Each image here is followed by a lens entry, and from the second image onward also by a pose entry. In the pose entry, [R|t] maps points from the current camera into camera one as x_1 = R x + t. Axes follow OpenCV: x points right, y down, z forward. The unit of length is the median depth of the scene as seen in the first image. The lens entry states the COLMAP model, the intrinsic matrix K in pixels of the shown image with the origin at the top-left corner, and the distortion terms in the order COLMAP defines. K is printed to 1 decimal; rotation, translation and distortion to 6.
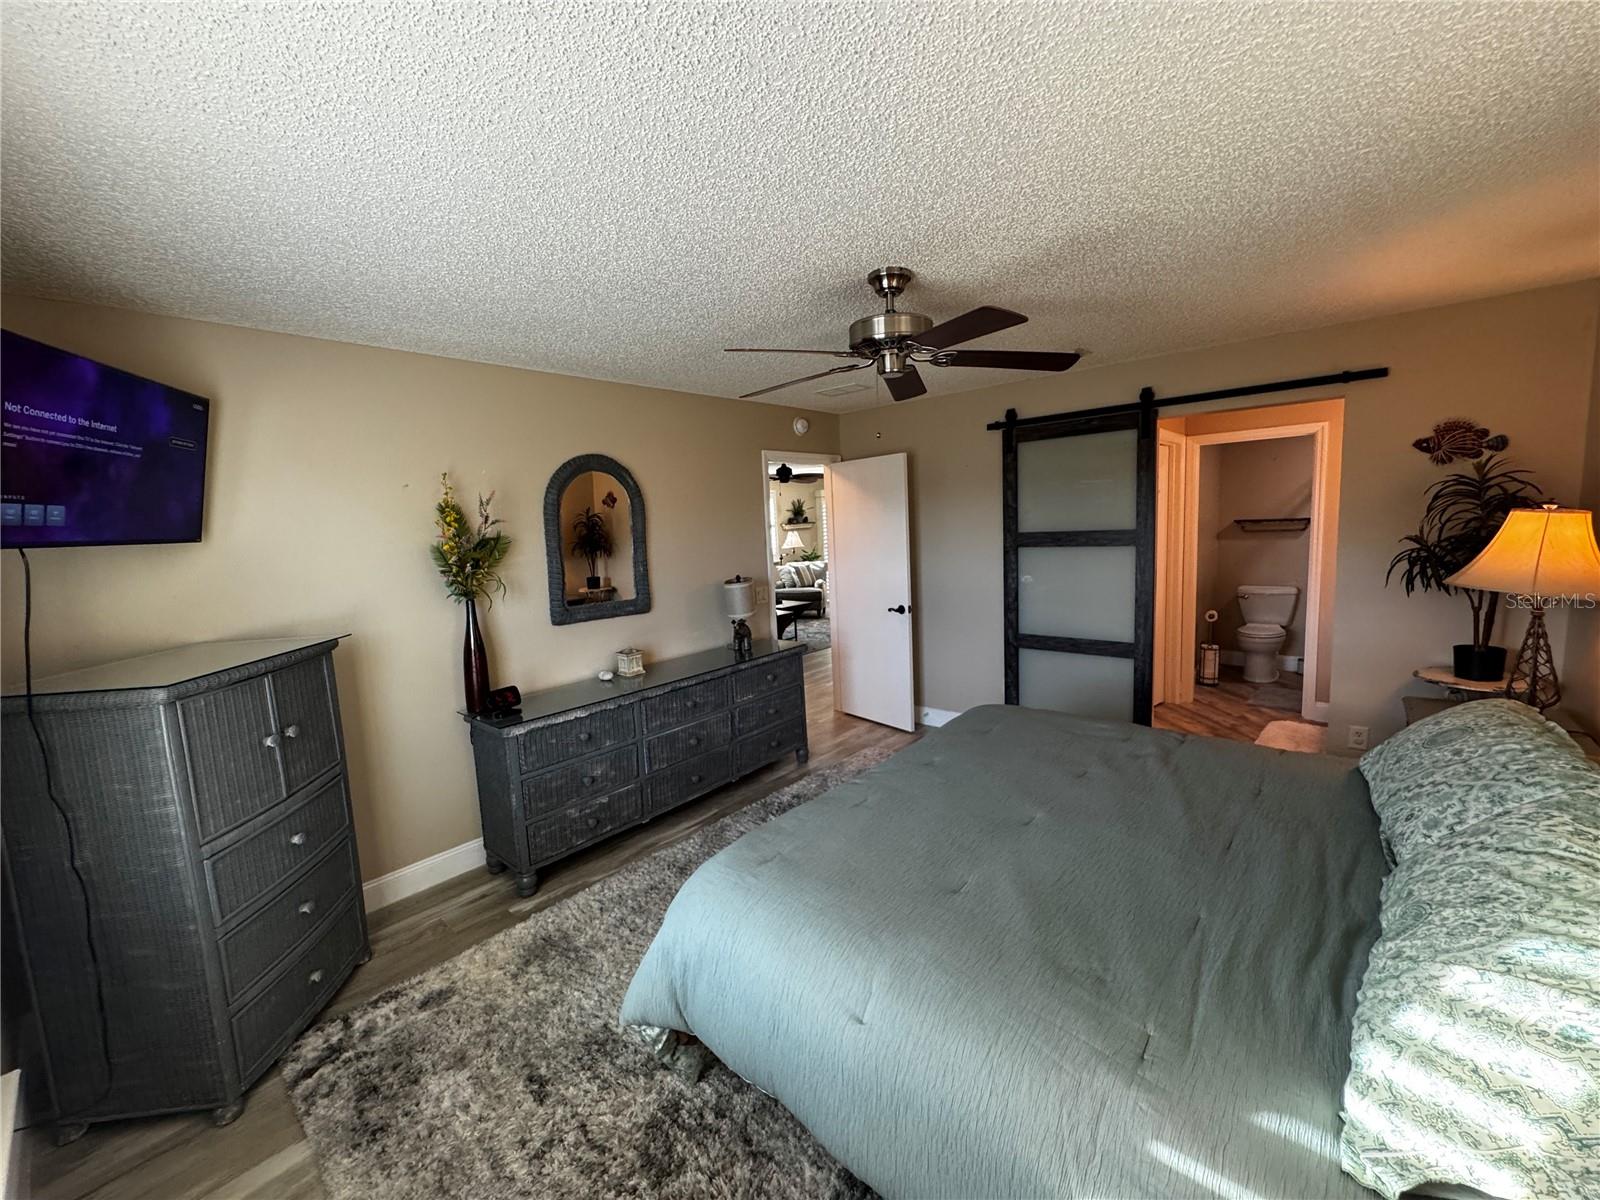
lens RADIAL K [[639.3, 0, 802.8], [0, 639.3, 589.6], [0, 0, 1]] dist [-0.006544, 0.000652]
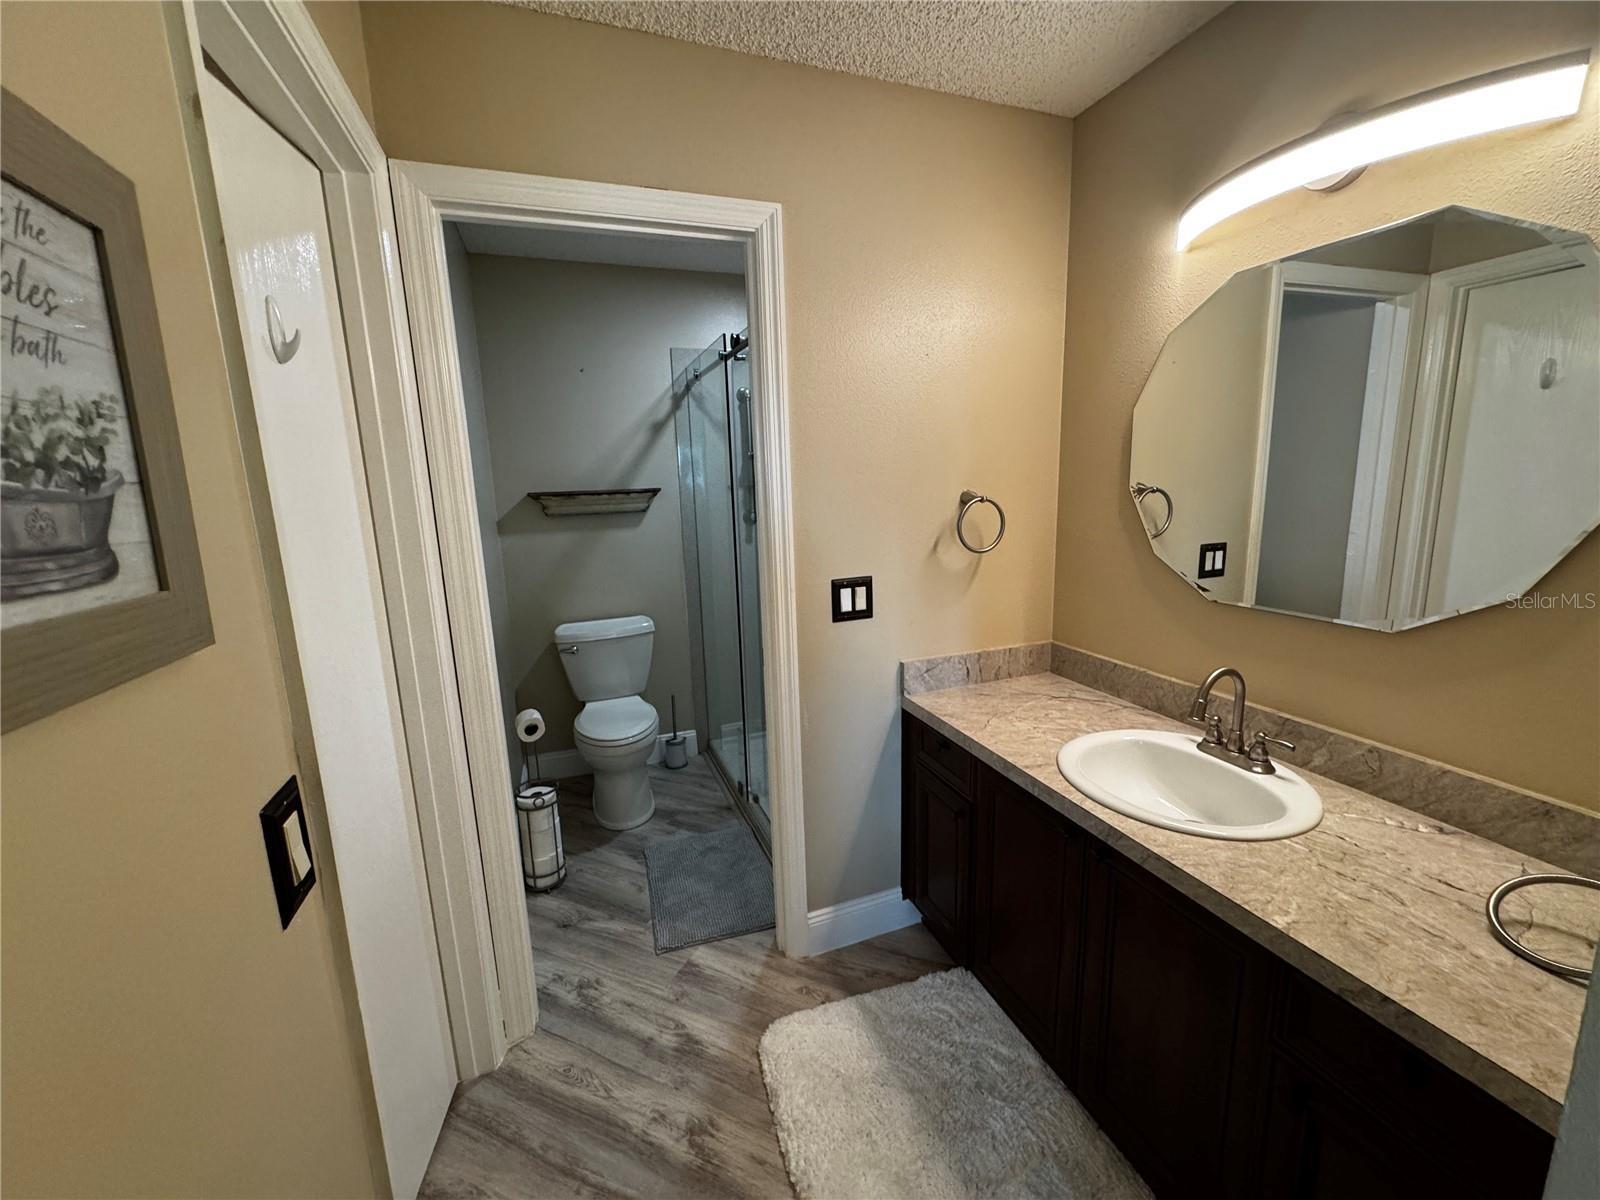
lens RADIAL K [[639.3, 0, 797.5], [0, 639.3, 590.6], [0, 0, 1]] dist [-0.006544, 0.000652]
pose [[0.479614, -0.122737, 0.868853, 0.381701], [0.111150, 0.990691, 0.078592, -0.056591], [-0.870411, 0.058879, 0.488792, 0.650852]]
